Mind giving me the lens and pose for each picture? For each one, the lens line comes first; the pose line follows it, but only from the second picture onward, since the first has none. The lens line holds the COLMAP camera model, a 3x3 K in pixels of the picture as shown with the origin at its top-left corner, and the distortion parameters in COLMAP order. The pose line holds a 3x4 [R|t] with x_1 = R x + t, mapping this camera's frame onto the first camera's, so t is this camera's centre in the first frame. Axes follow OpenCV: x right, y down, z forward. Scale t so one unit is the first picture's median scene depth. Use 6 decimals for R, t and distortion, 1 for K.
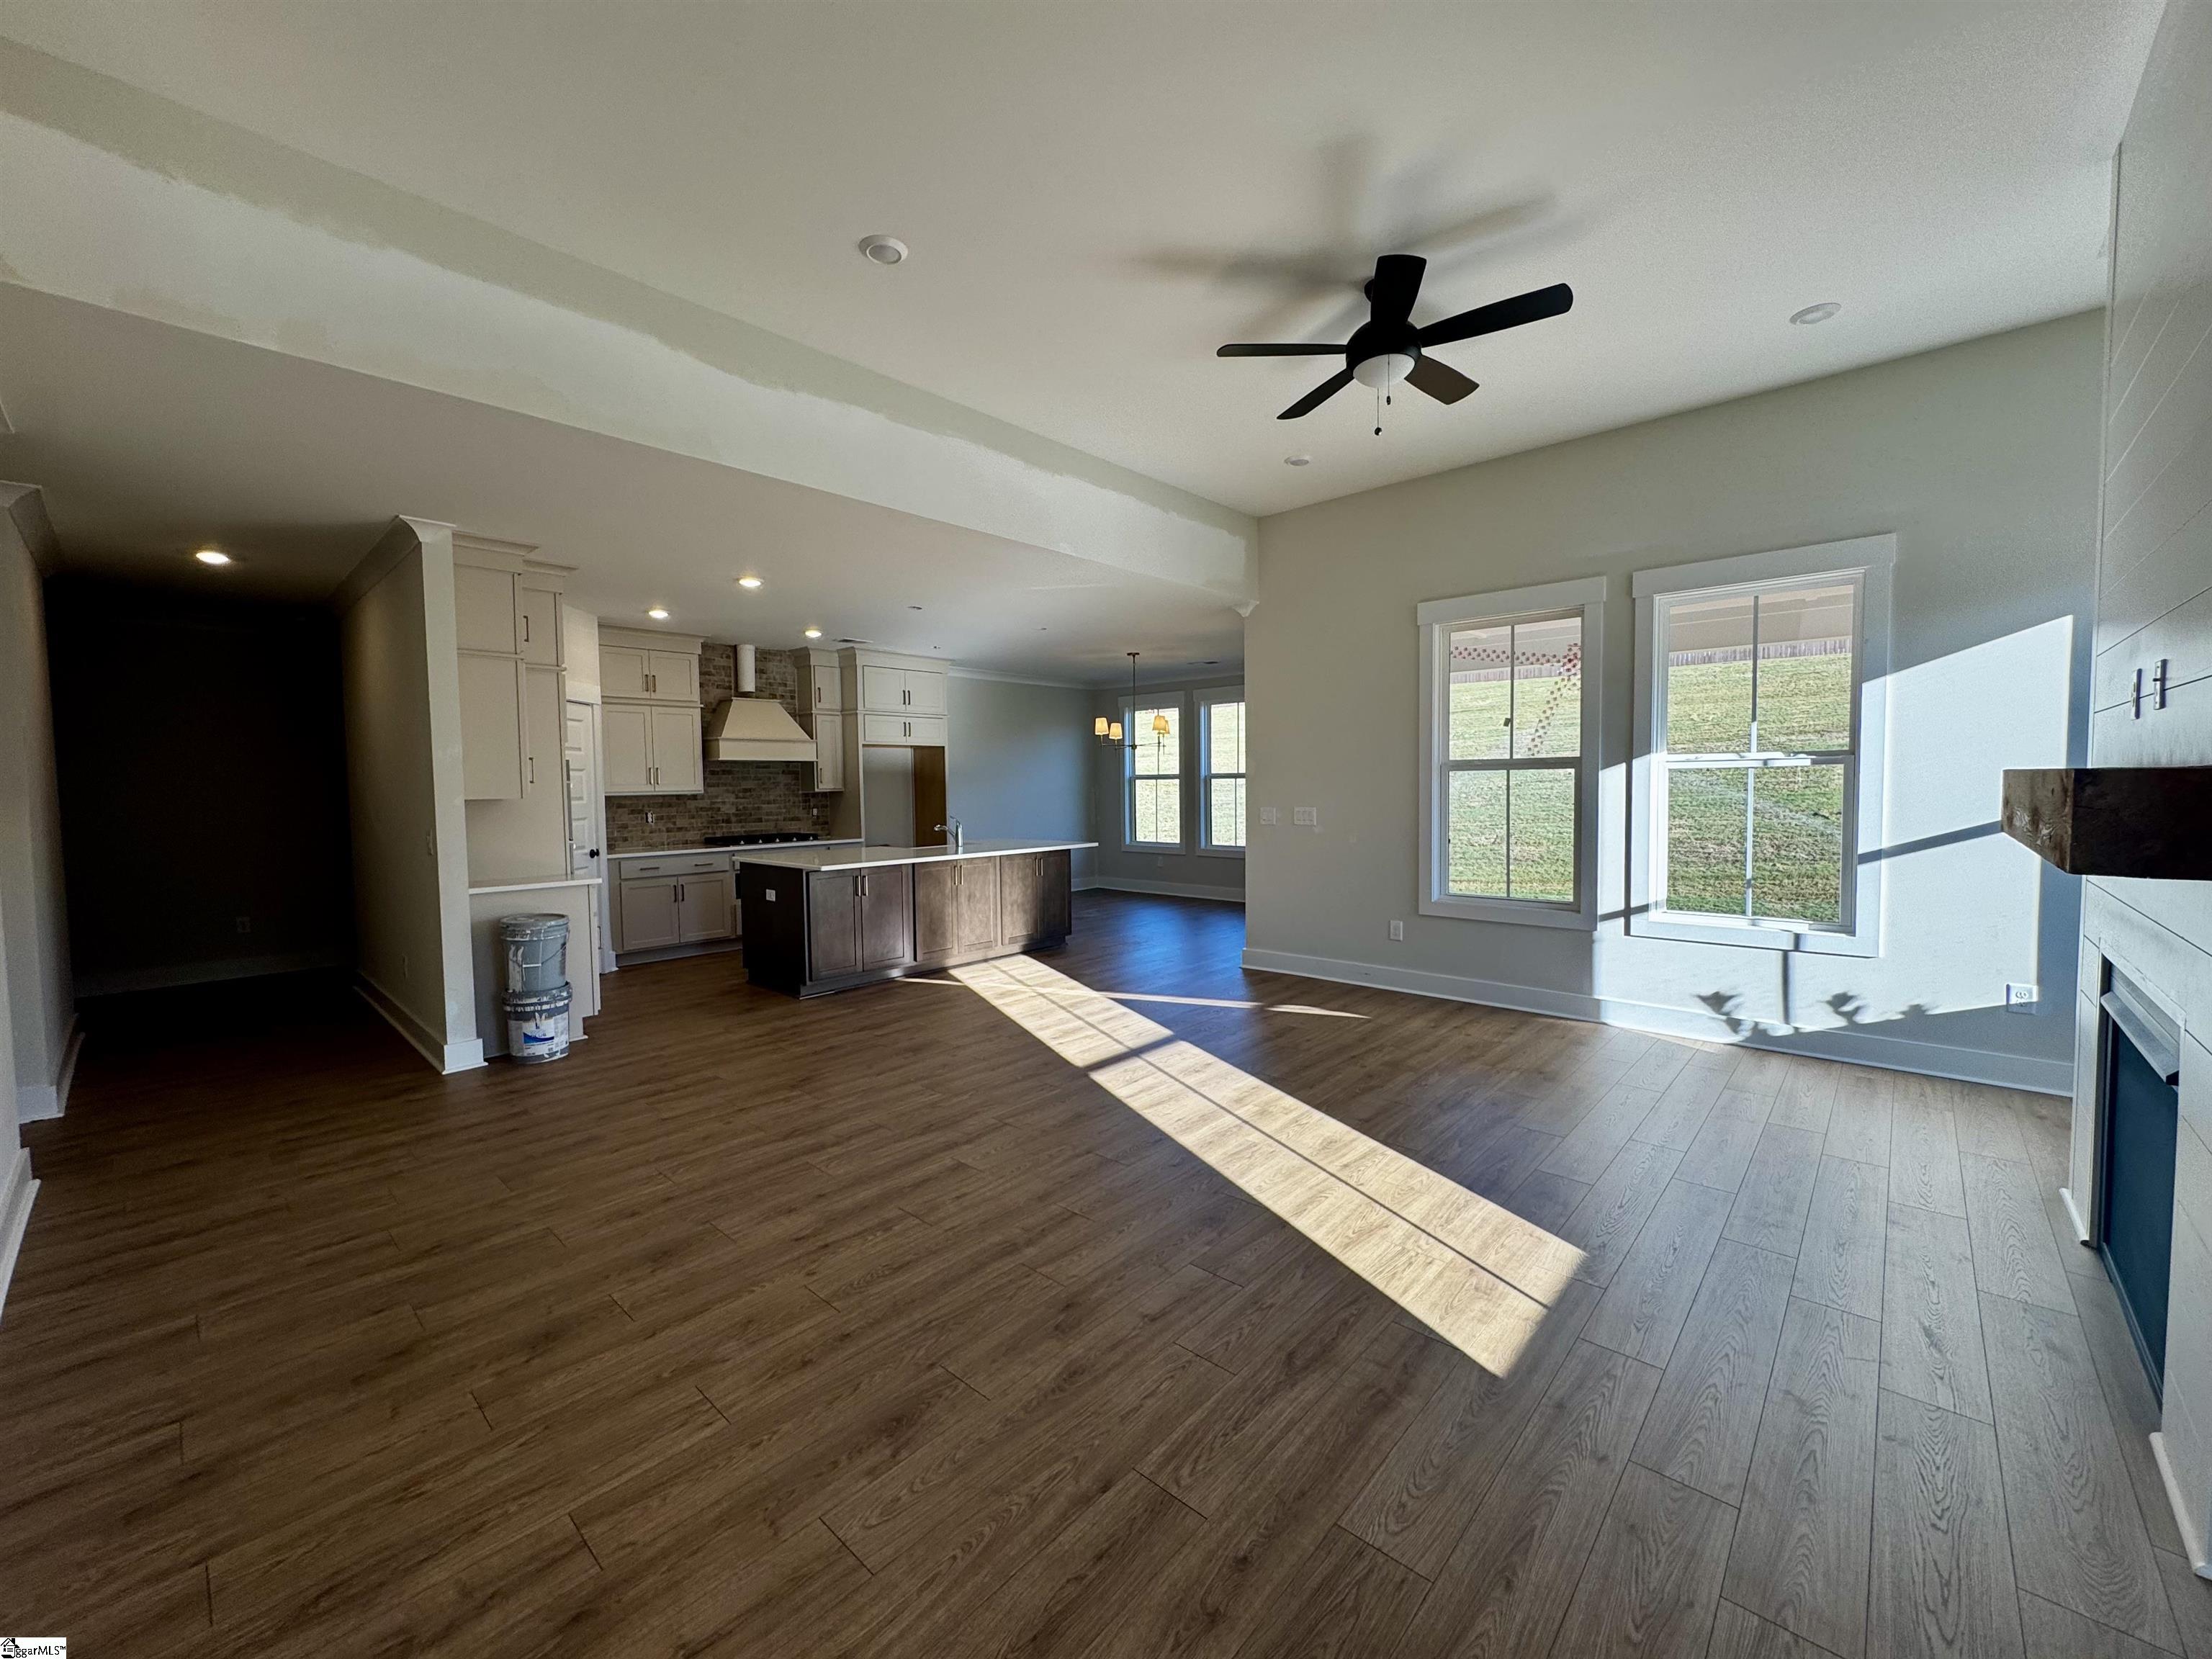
lens RADIAL K [[891.6, 0, 1106.0], [0, 891.6, 829.5], [0, 0, 1]] dist [0.002223, 0.000174]
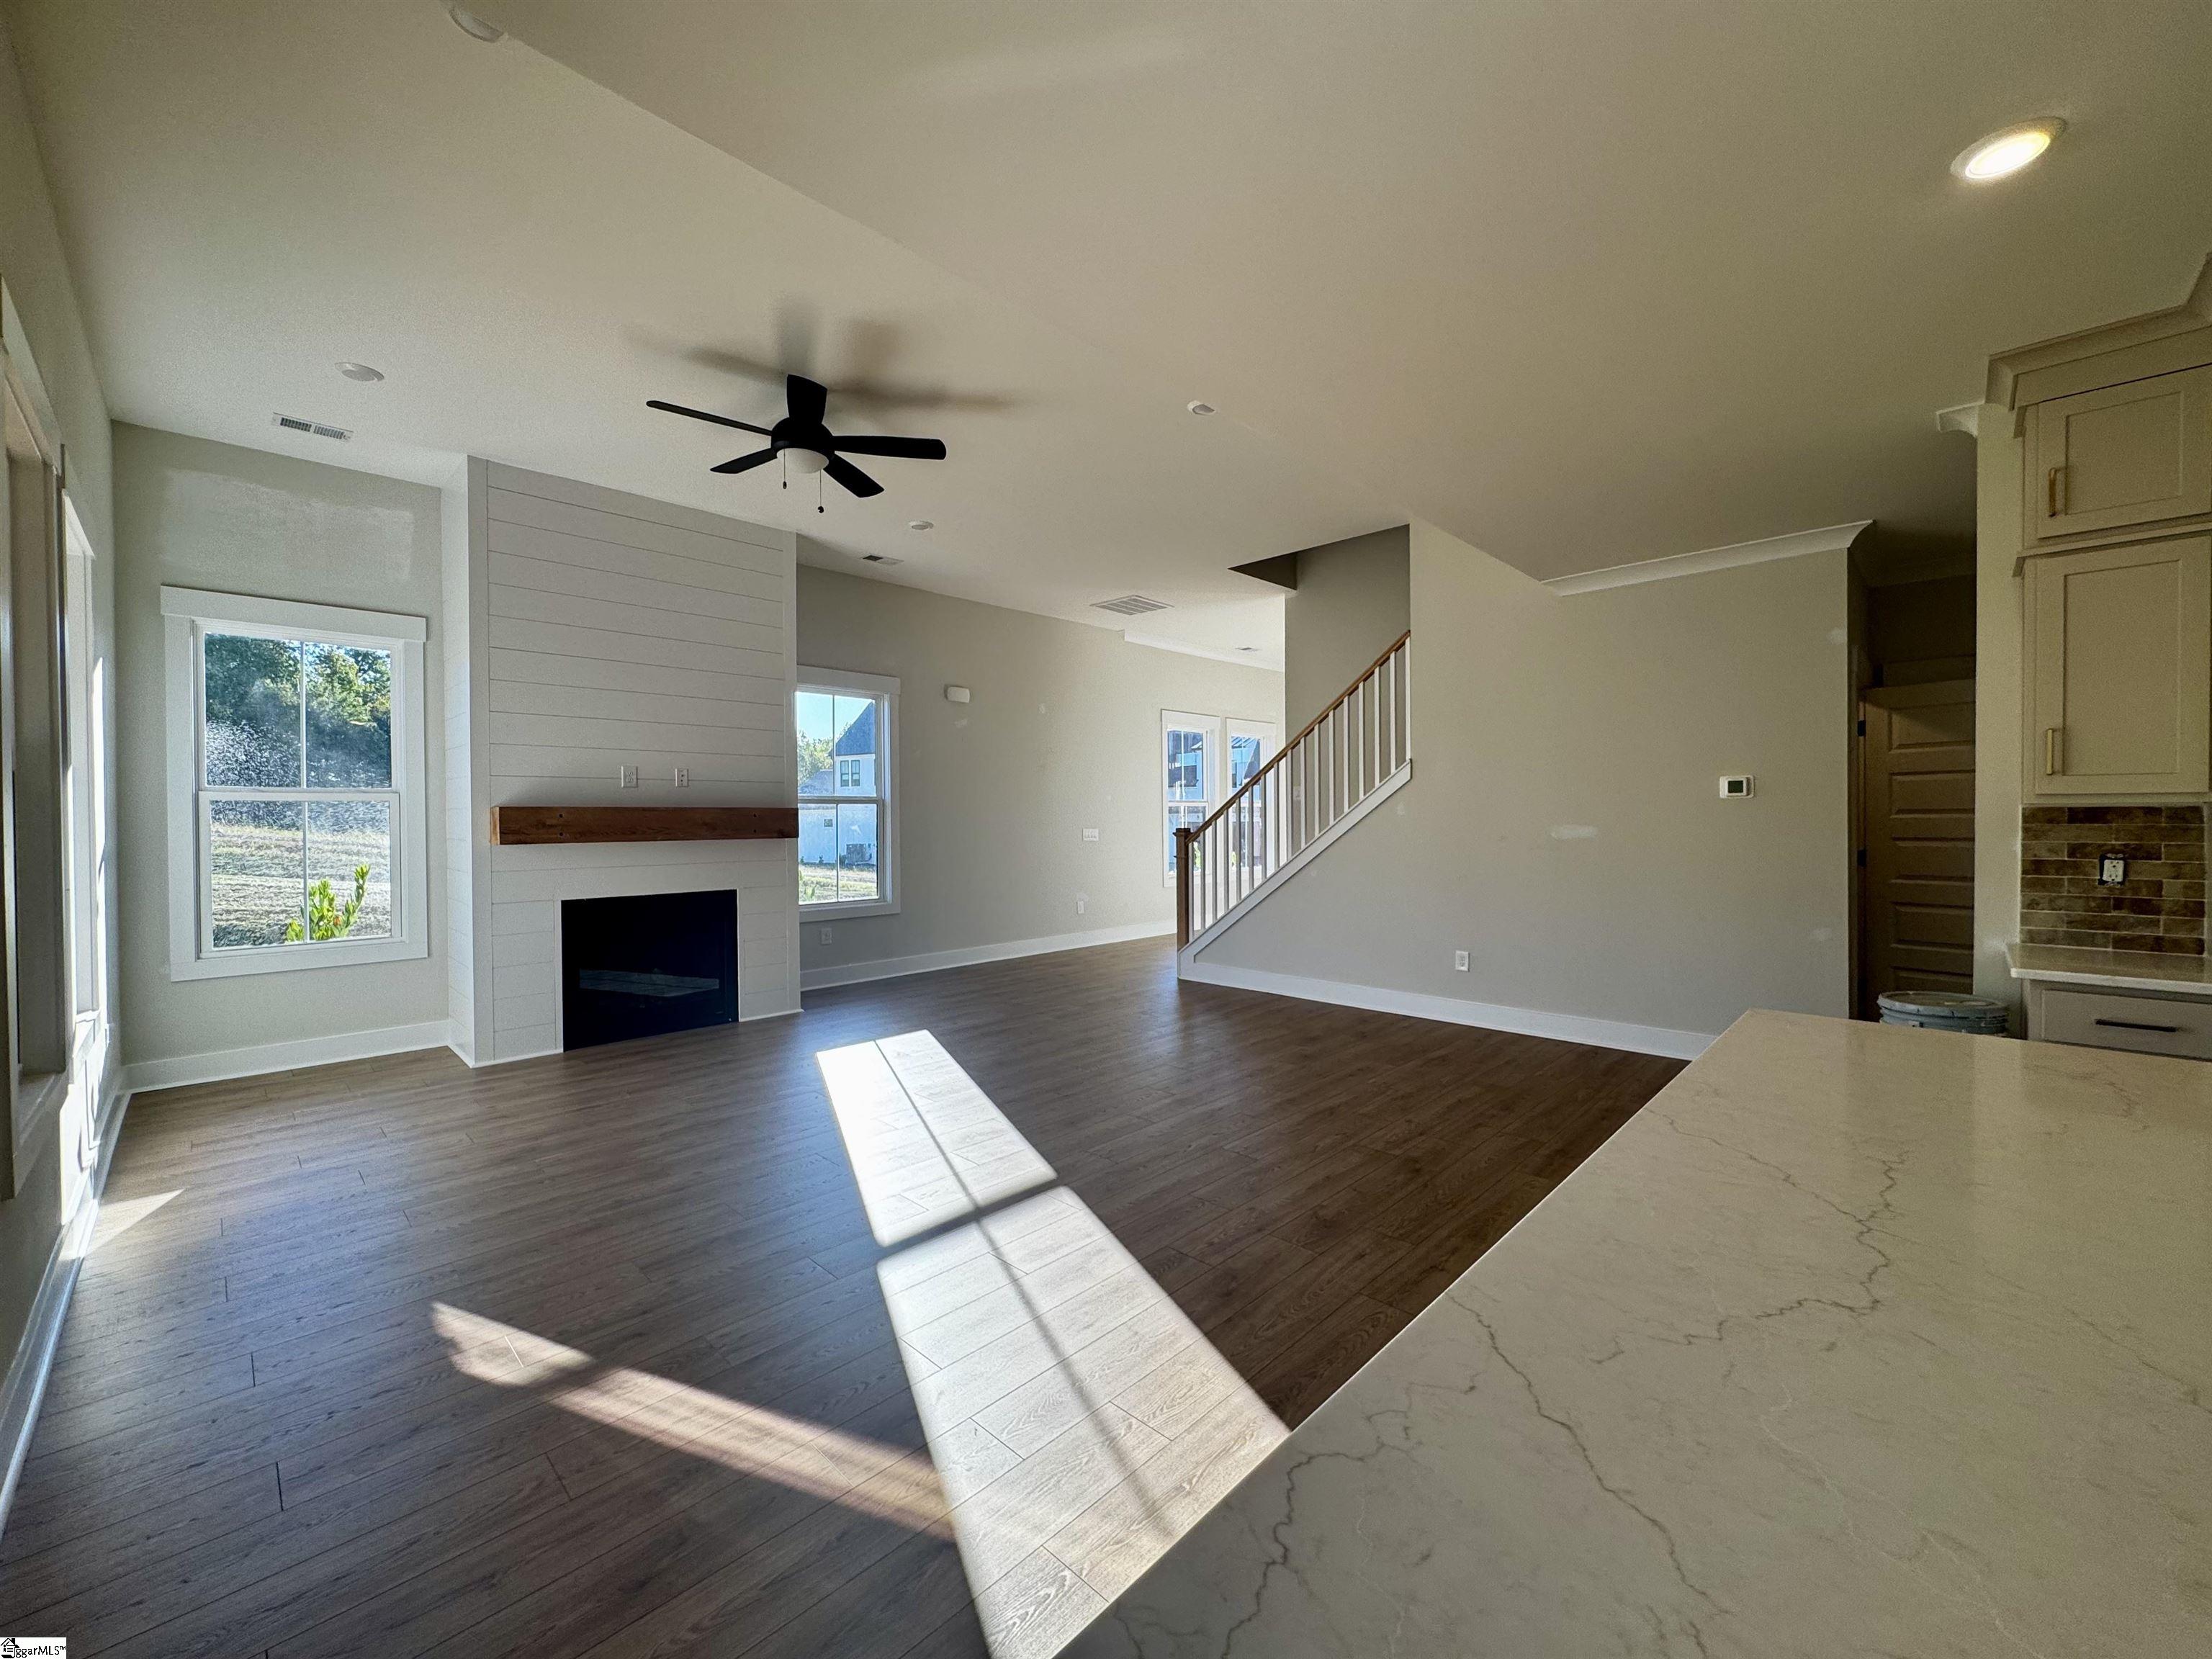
lens RADIAL K [[891.6, 0, 1106.0], [0, 891.6, 829.5], [0, 0, 1]] dist [0.002223, 0.000174]
pose [[-0.999273, 0.018214, 0.033494, -0.080749], [0.020450, 0.997499, 0.067657, -0.063492], [-0.032178, 0.068293, -0.997146, 1.468330]]
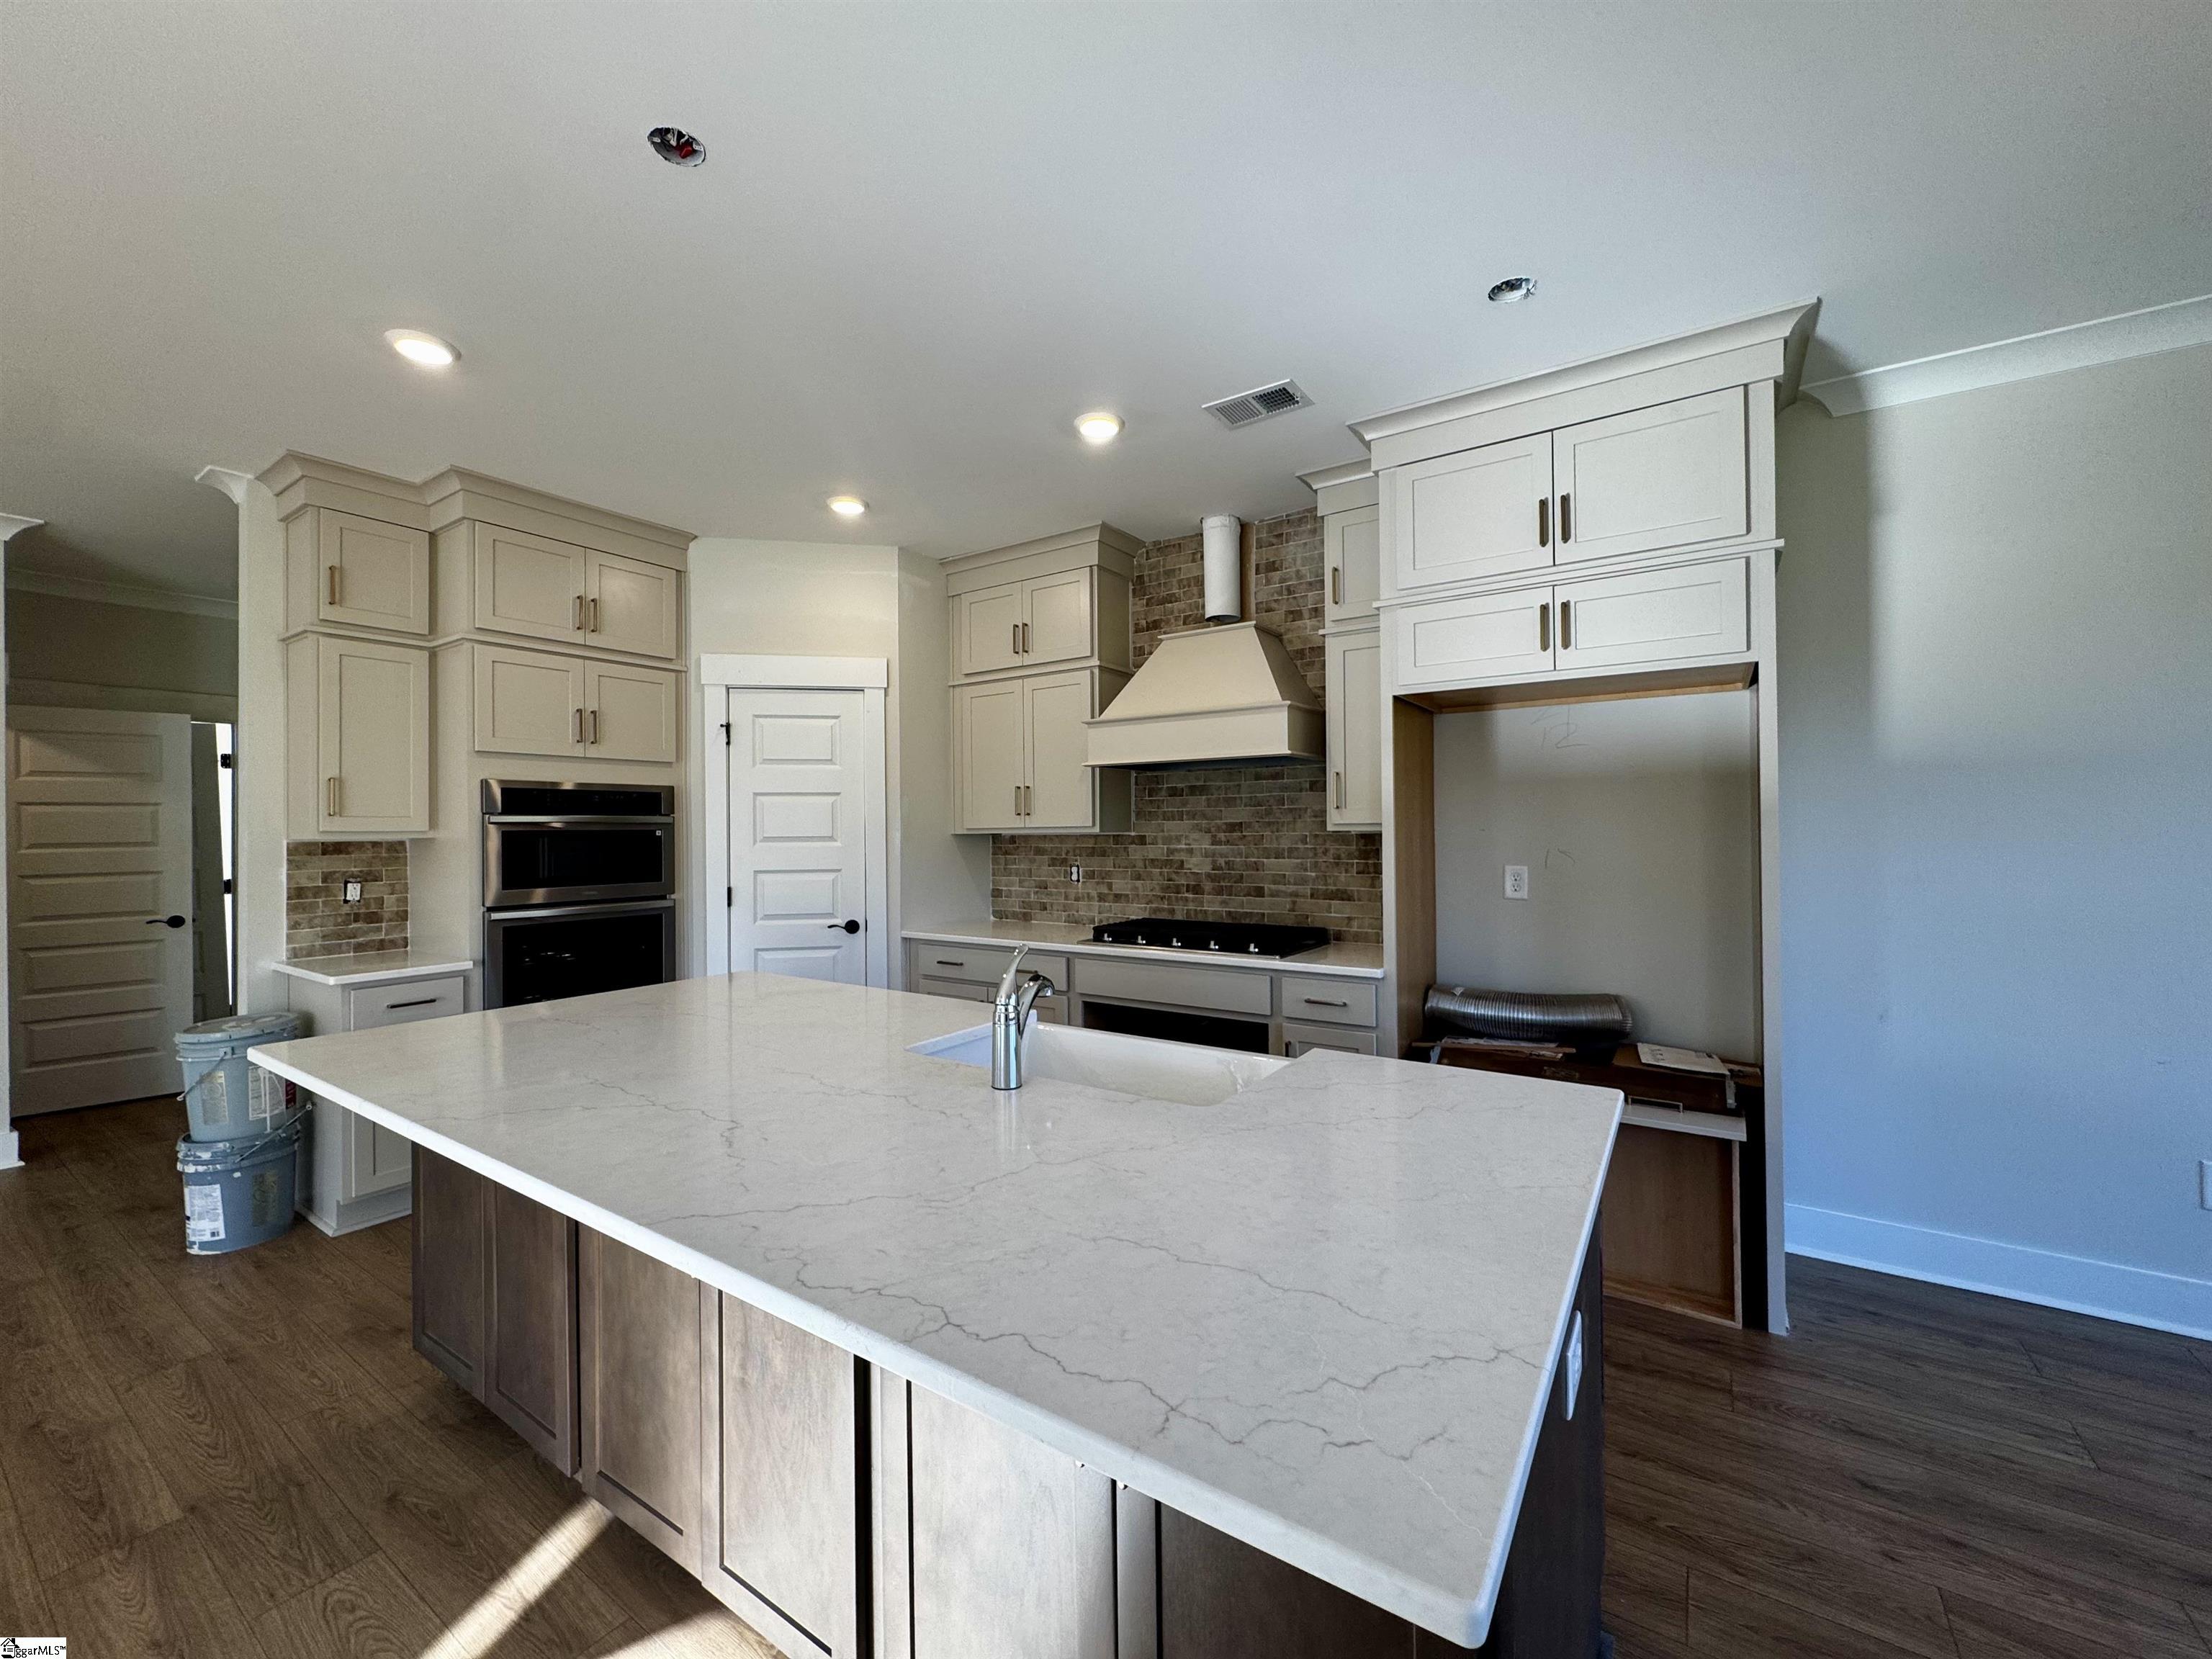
lens RADIAL K [[891.6, 0, 1106.0], [0, 891.6, 829.5], [0, 0, 1]] dist [0.002223, 0.000174]
pose [[0.141562, 0.011228, -0.989866, 0.088079], [-0.045024, 0.998974, 0.004893, -0.066674], [0.988905, 0.043875, 0.141923, 1.383331]]
